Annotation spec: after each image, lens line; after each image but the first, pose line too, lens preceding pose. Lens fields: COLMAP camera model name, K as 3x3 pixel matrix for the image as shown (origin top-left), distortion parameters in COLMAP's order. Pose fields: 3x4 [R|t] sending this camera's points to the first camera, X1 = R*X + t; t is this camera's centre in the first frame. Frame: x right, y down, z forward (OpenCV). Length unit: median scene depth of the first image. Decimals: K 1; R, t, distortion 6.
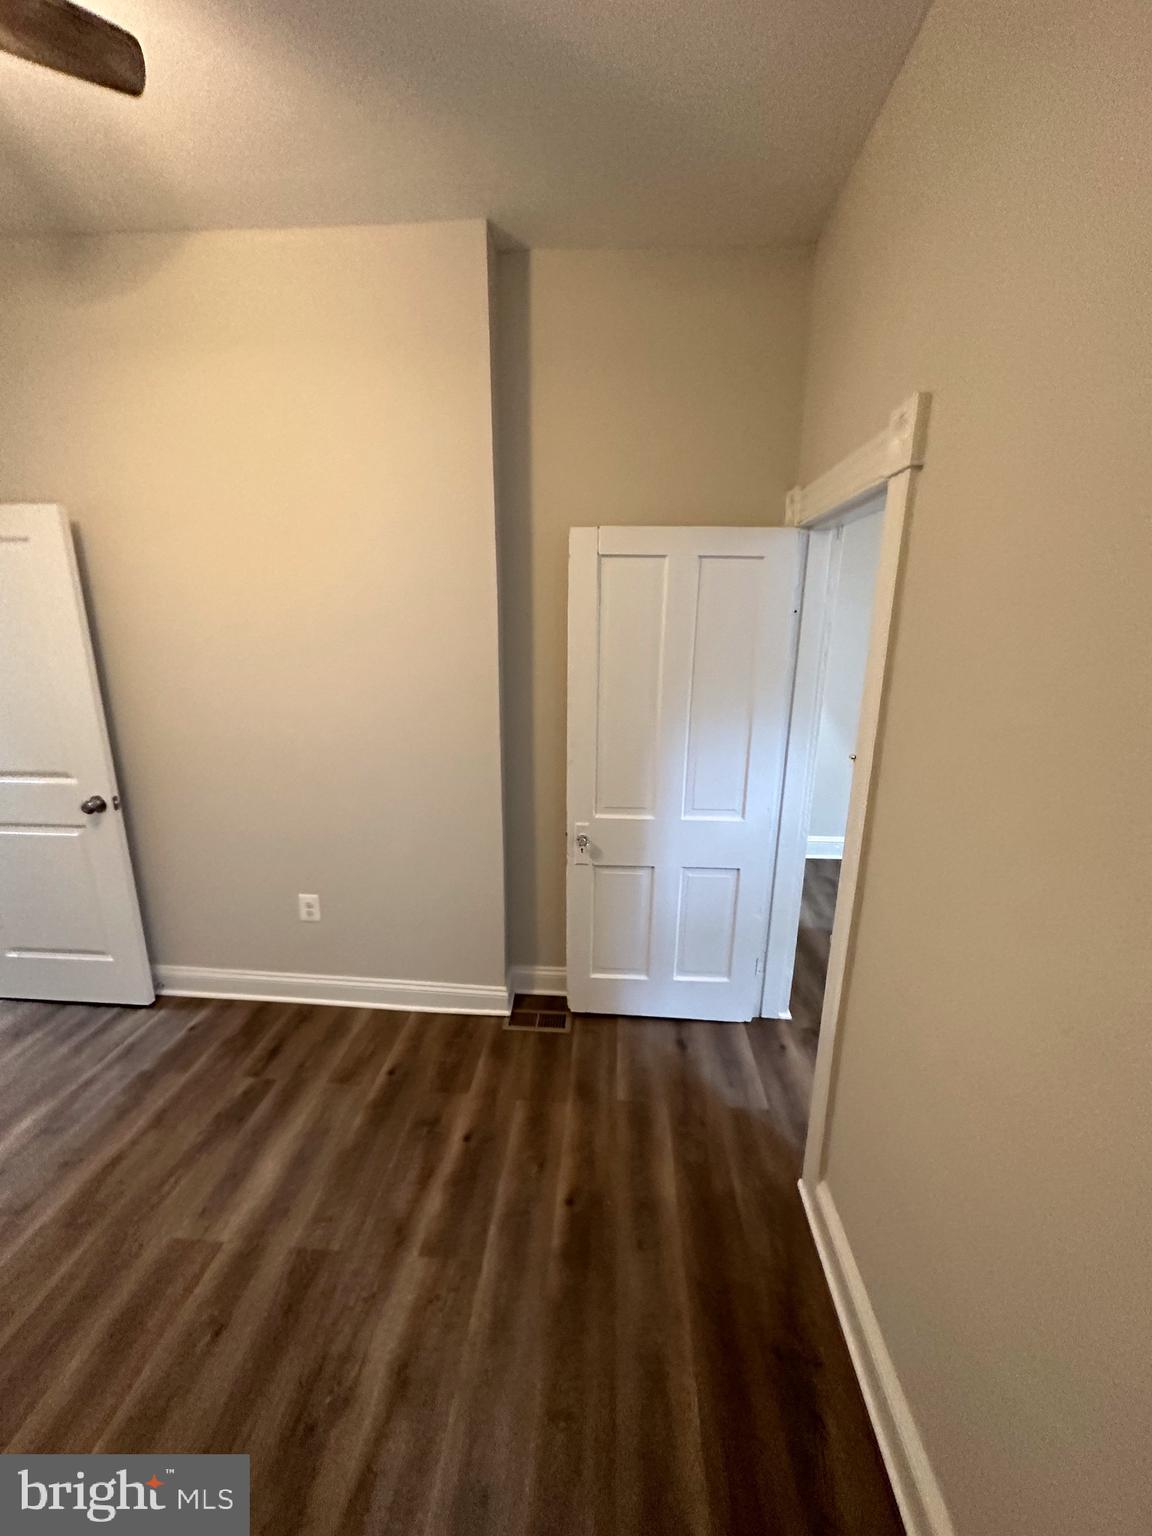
lens RADIAL K [[613.3, 0, 575.4], [0, 613.3, 767.4], [0, 0, 1]] dist [-0.001200, 0.000212]
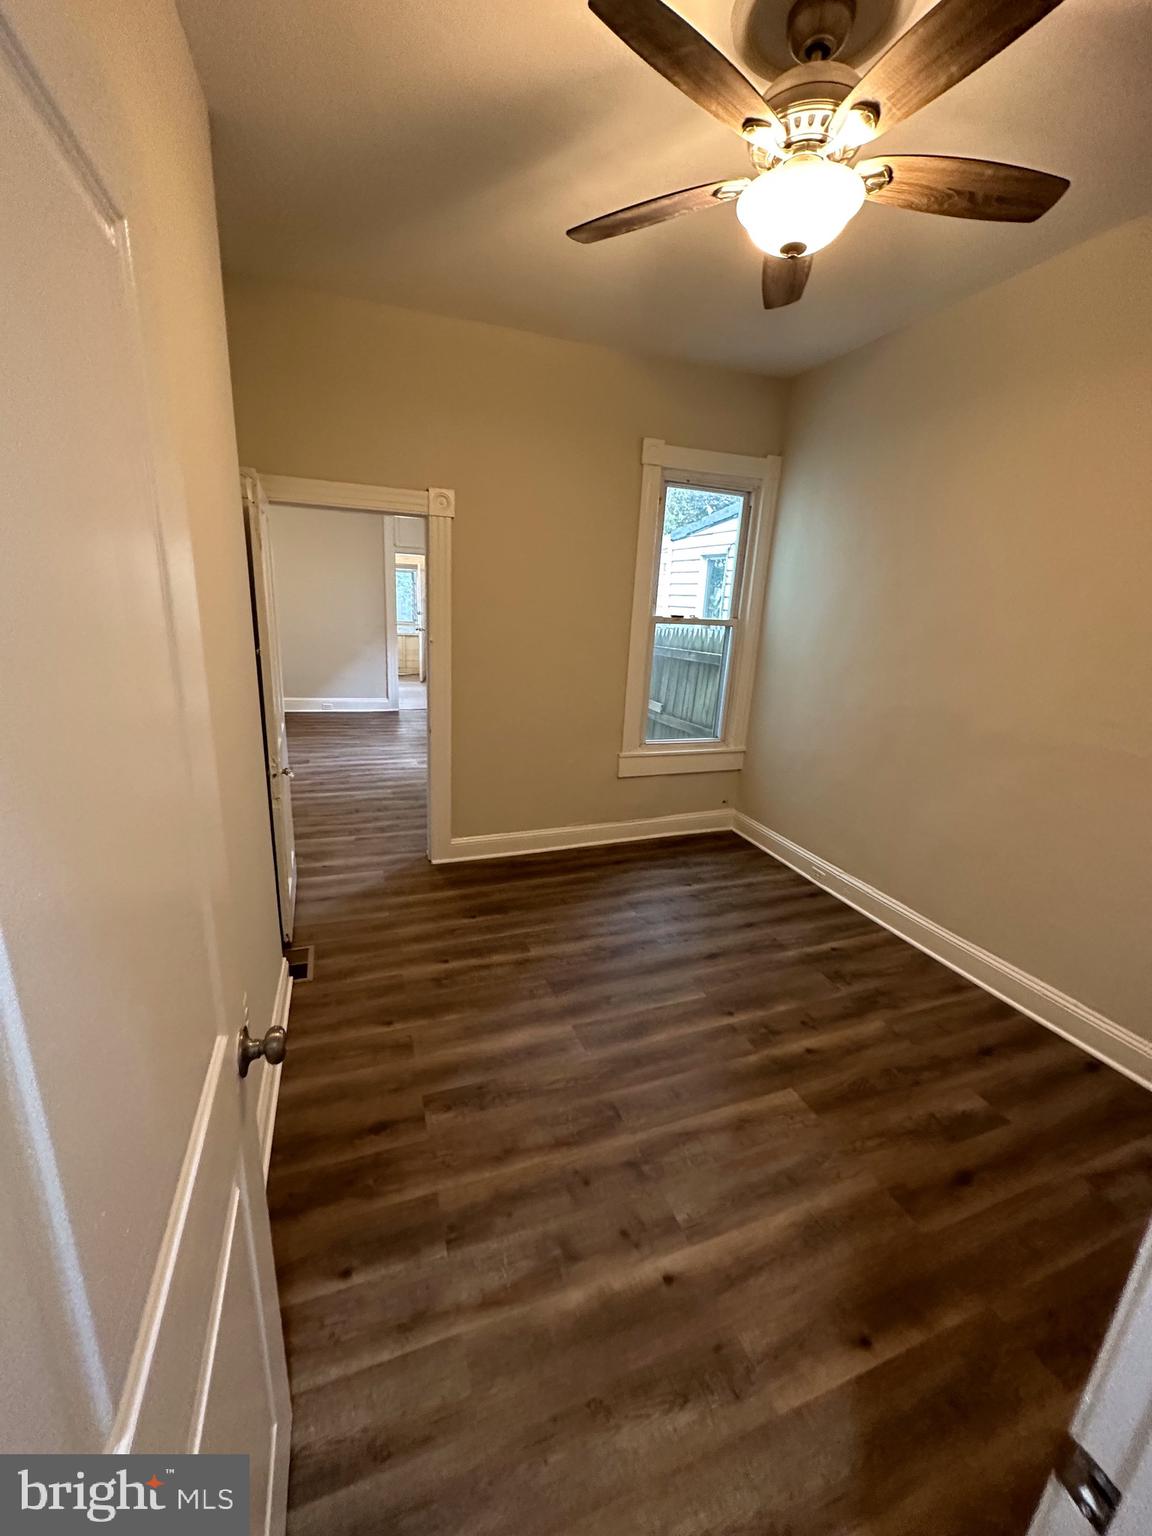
lens RADIAL K [[611.4, 0, 575.0], [0, 611.4, 767.3], [0, 0, 1]] dist [-0.001080, -0.000075]
pose [[-0.410648, -0.273343, 0.869857, -1.261063], [0.167217, 0.915249, 0.366548, -0.223522], [-0.896329, 0.295977, -0.330138, 0.983670]]
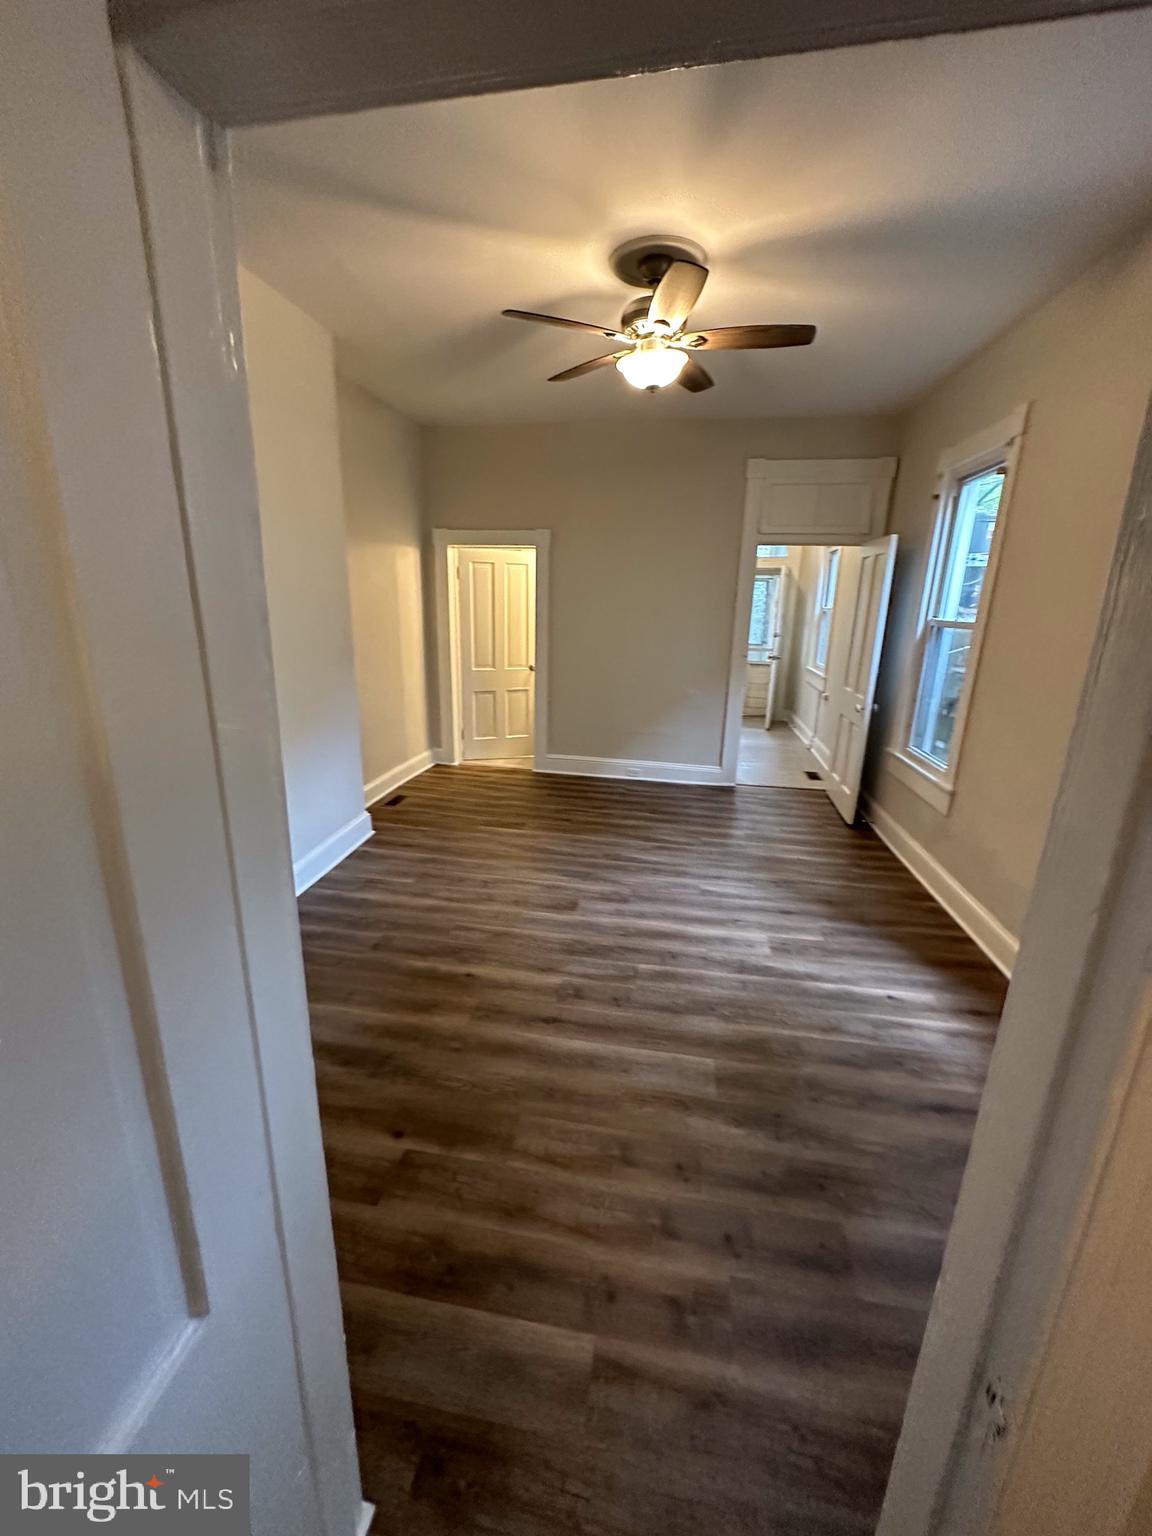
lens RADIAL K [[613.3, 0, 573.1], [0, 613.3, 765.6], [0, 0, 1]] dist [-0.001358, 0.000077]
pose [[0.100208, -0.266346, 0.958654, 0.122223], [0.223720, 0.944863, 0.239129, -0.160621], [-0.969488, 0.190507, 0.154270, 0.849045]]
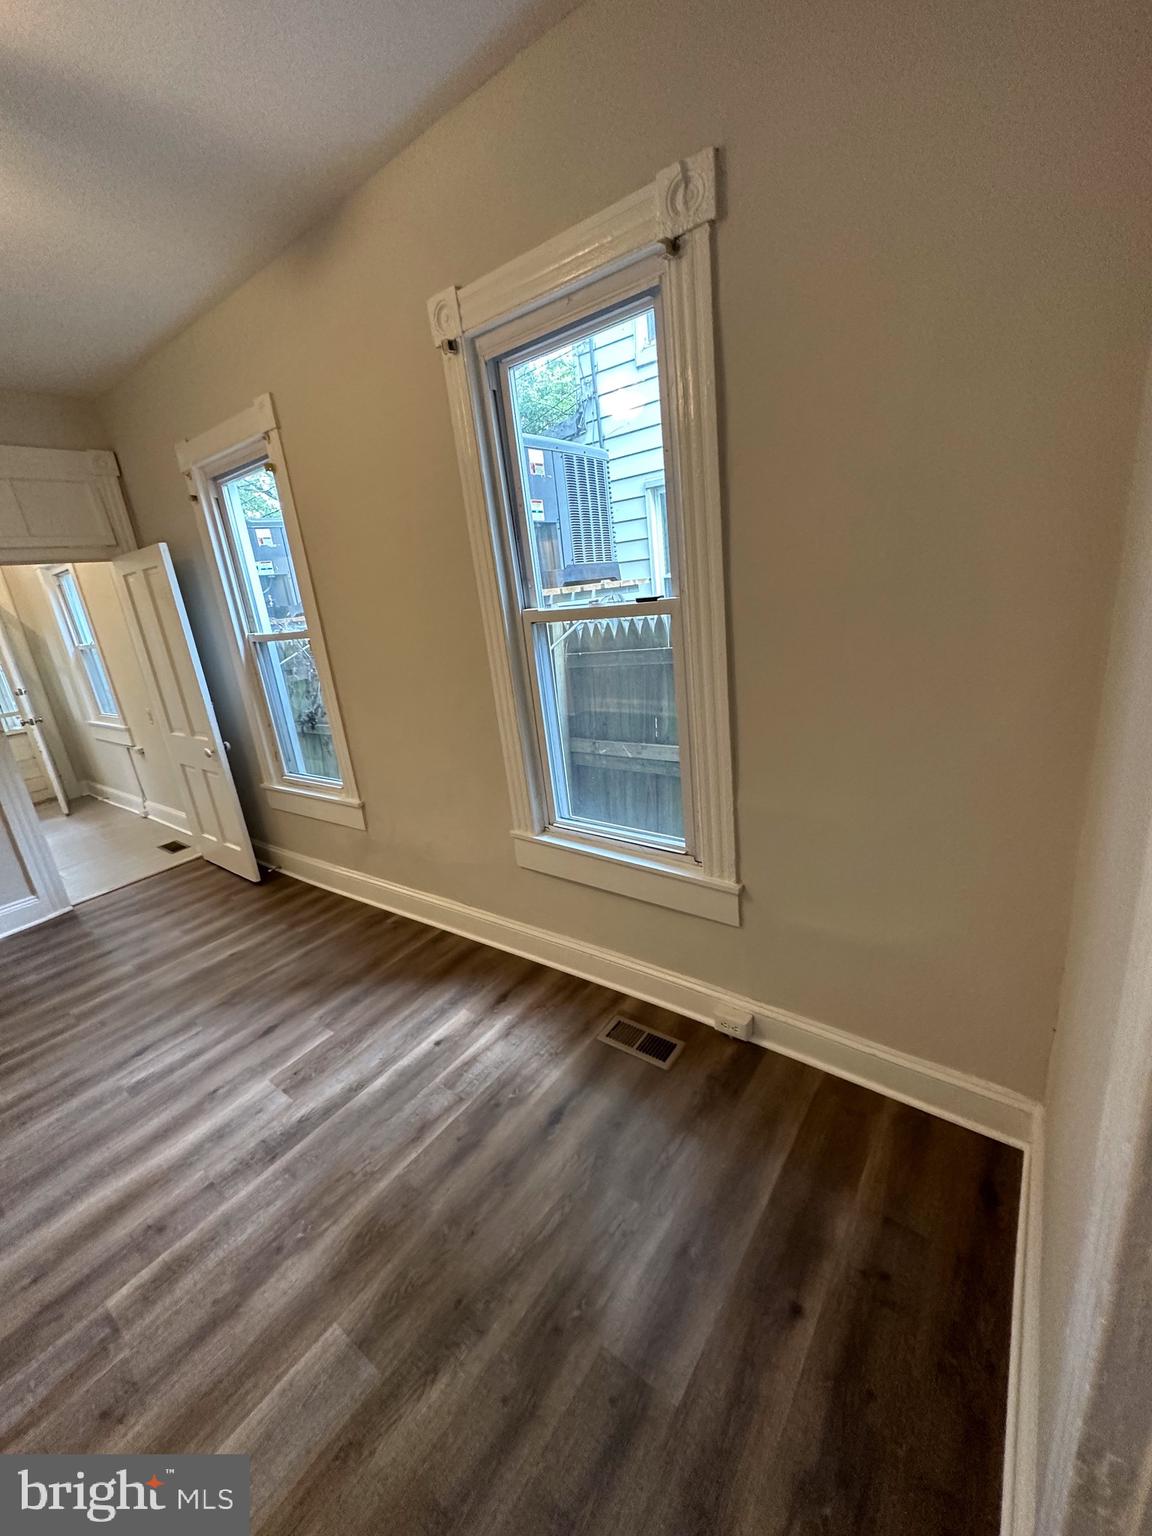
lens RADIAL K [[611.4, 0, 575.0], [0, 611.4, 767.3], [0, 0, 1]] dist [-0.001080, -0.000075]
pose [[-0.833893, -0.075602, 0.546723, 0.445890], [0.234112, 0.848593, 0.474427, -0.167597], [-0.499814, 0.523616, -0.689937, 0.882807]]
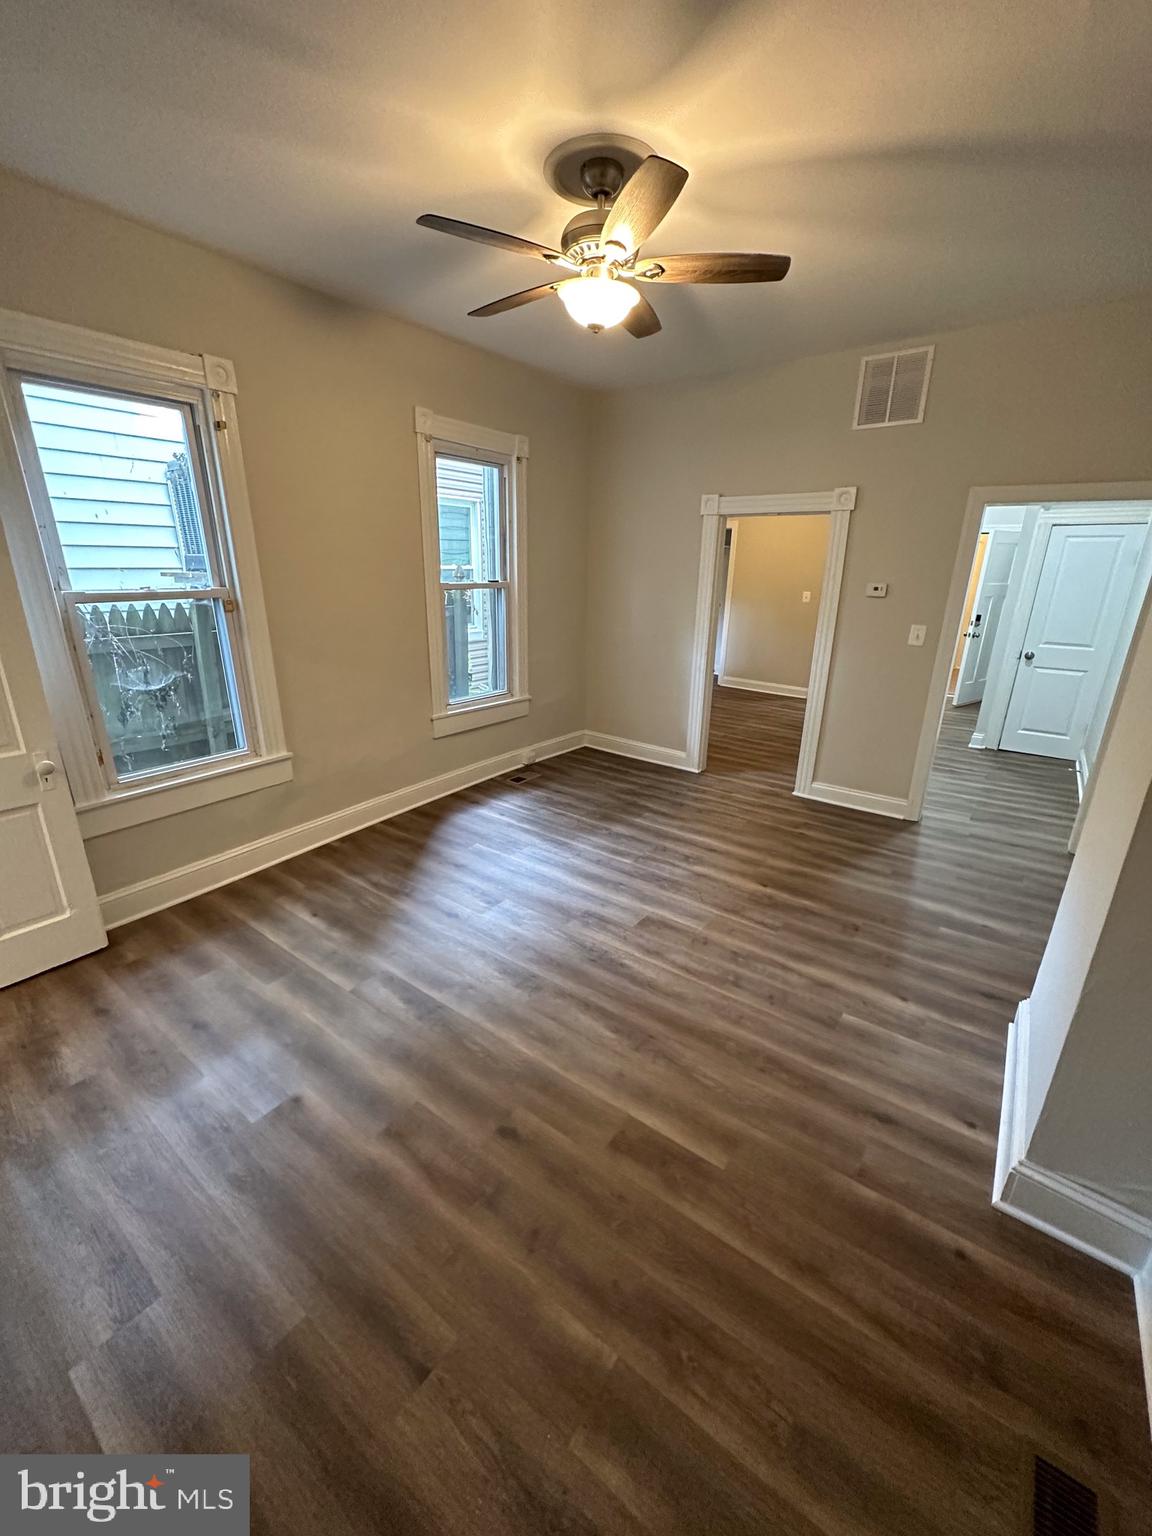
lens RADIAL K [[614.6, 0, 575.7], [0, 614.6, 766.0], [0, 0, 1]] dist [-0.001706, 0.000384]
pose [[-0.537151, 0.254138, -0.804290, 2.505683], [-0.224826, 0.875897, 0.426916, -0.330592], [0.812971, 0.410143, -0.413353, 1.429285]]
